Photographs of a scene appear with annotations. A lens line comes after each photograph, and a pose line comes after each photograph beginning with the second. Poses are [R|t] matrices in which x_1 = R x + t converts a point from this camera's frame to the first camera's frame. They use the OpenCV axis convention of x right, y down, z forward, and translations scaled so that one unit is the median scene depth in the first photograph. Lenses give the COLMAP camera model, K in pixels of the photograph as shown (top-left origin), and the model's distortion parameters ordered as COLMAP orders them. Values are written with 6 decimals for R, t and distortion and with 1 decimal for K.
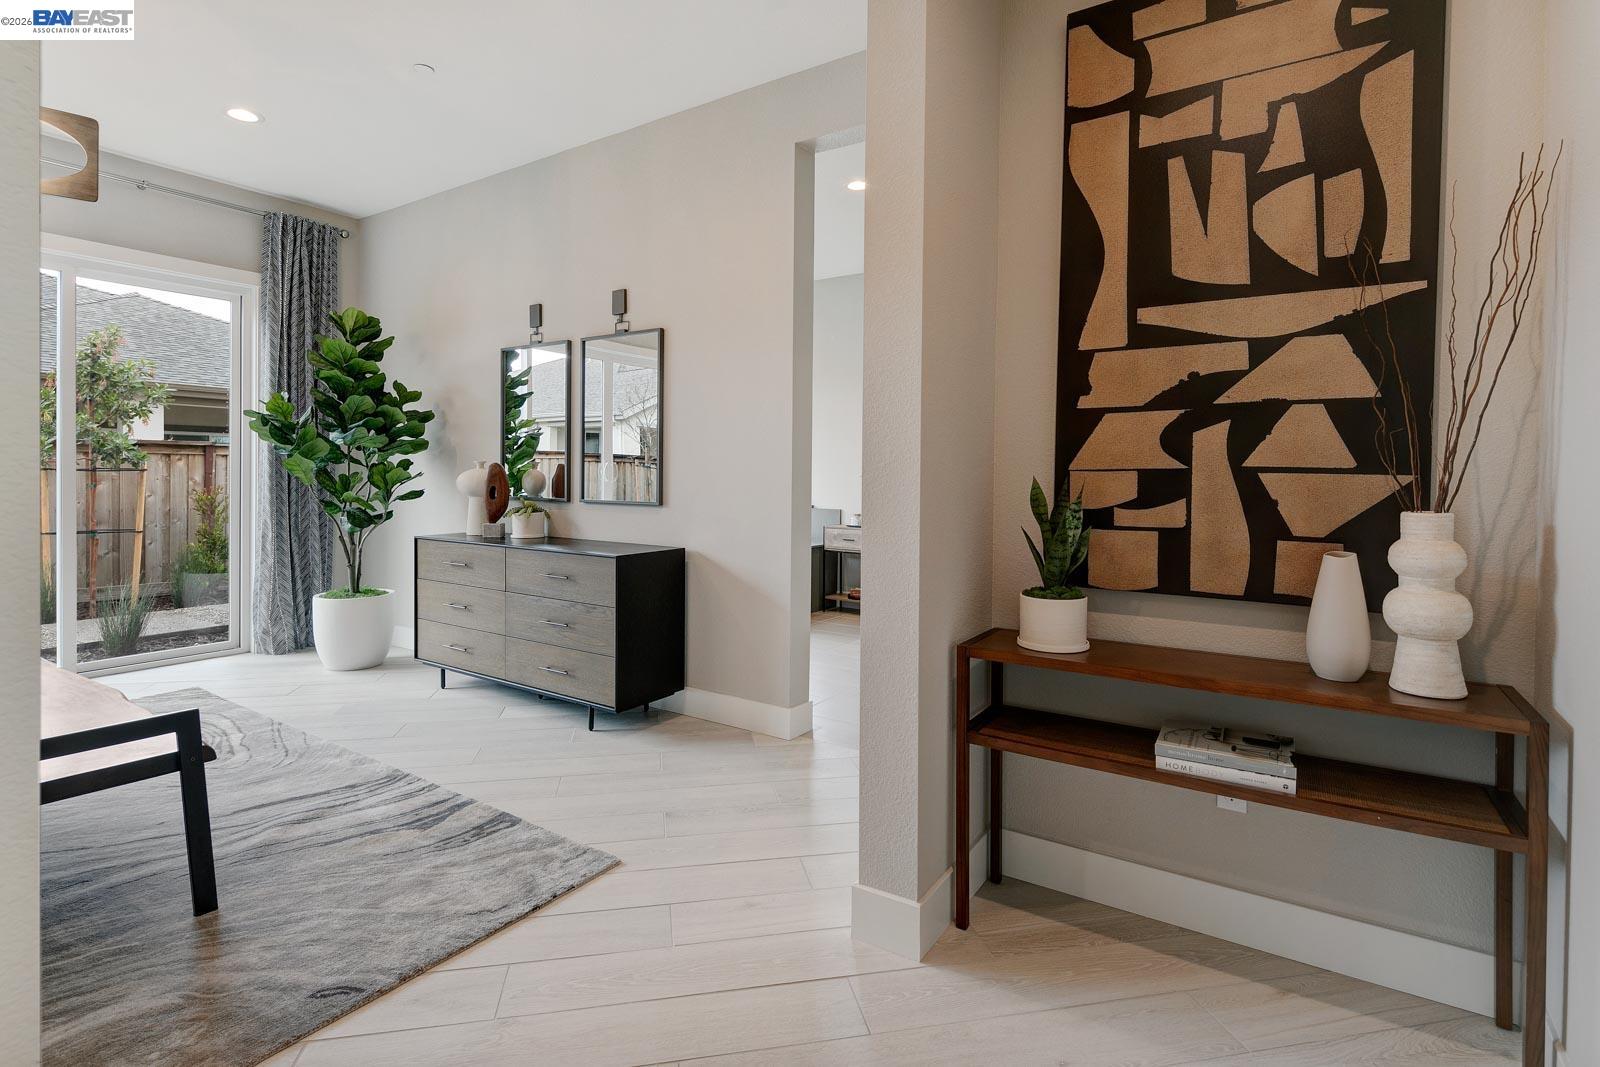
lens RADIAL K [[778.1, 0, 803.7], [0, 778.1, 456.5], [0, 0, 1]] dist [0.003405, 0.000232]
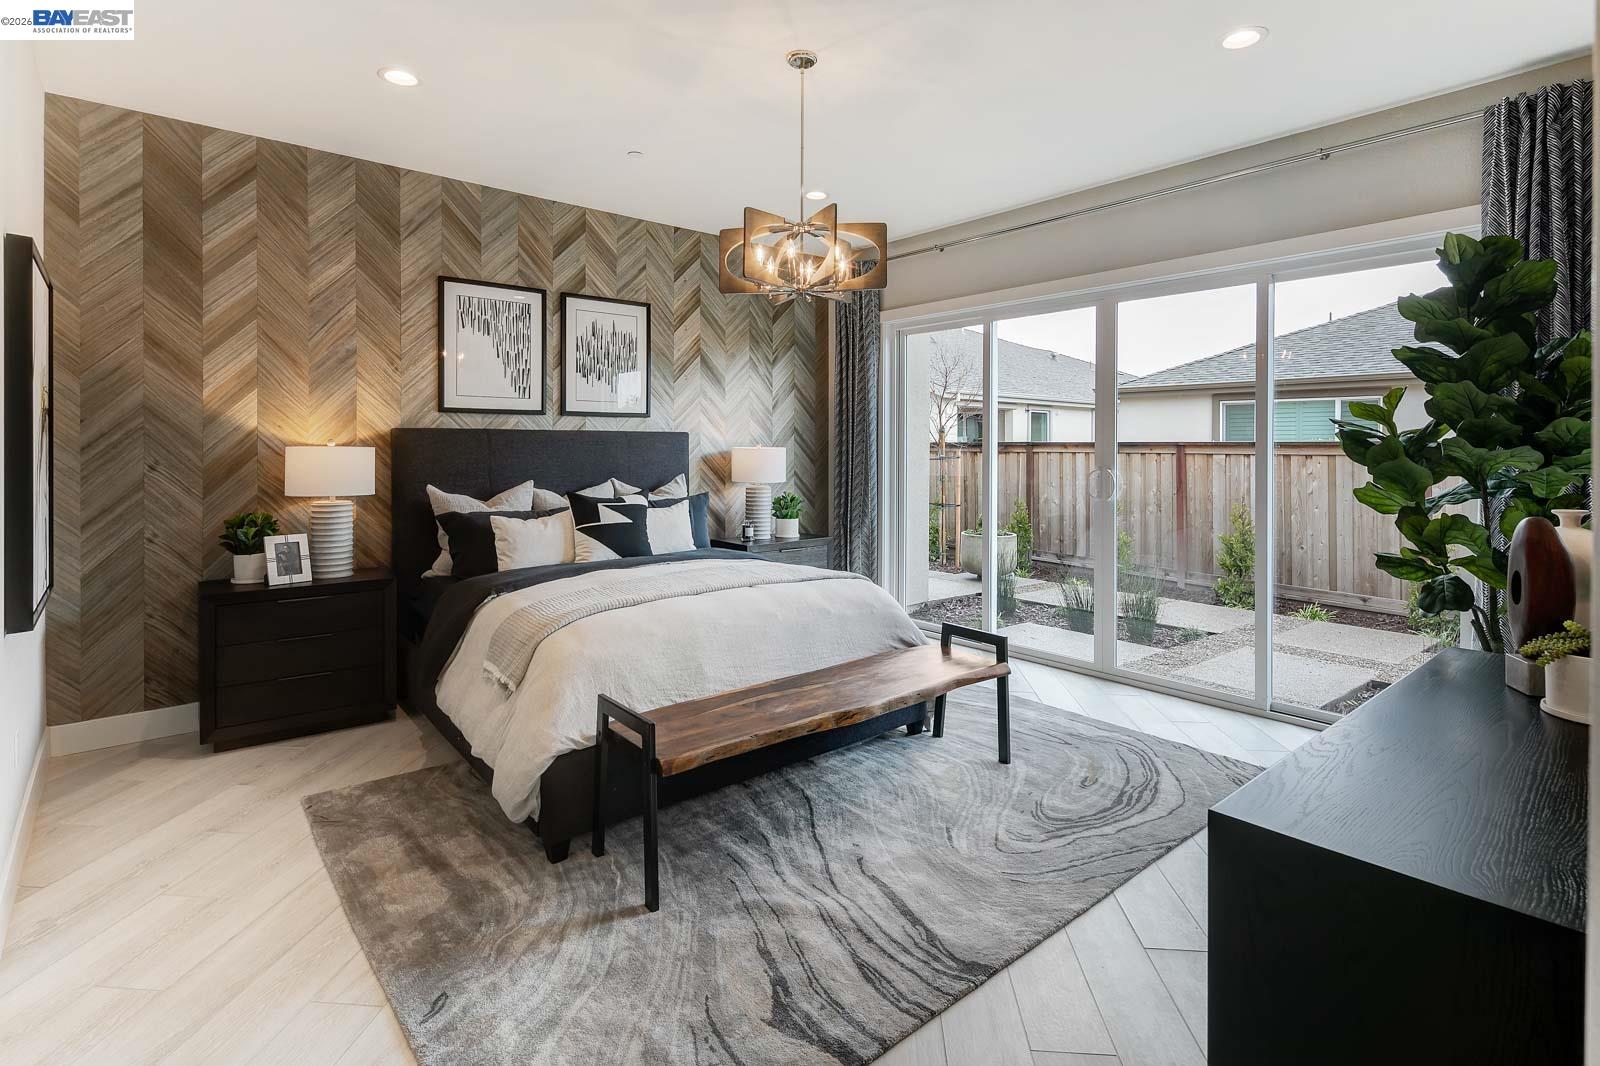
lens RADIAL K [[778.1, 0, 803.7], [0, 778.1, 456.0], [0, 0, 1]] dist [0.003405, 0.000232]
pose [[-0.283077, 0.005448, -0.959082, 0.124411], [0.012823, 0.999916, 0.001895, -0.029150], [0.959011, -0.011762, -0.283123, 0.699743]]
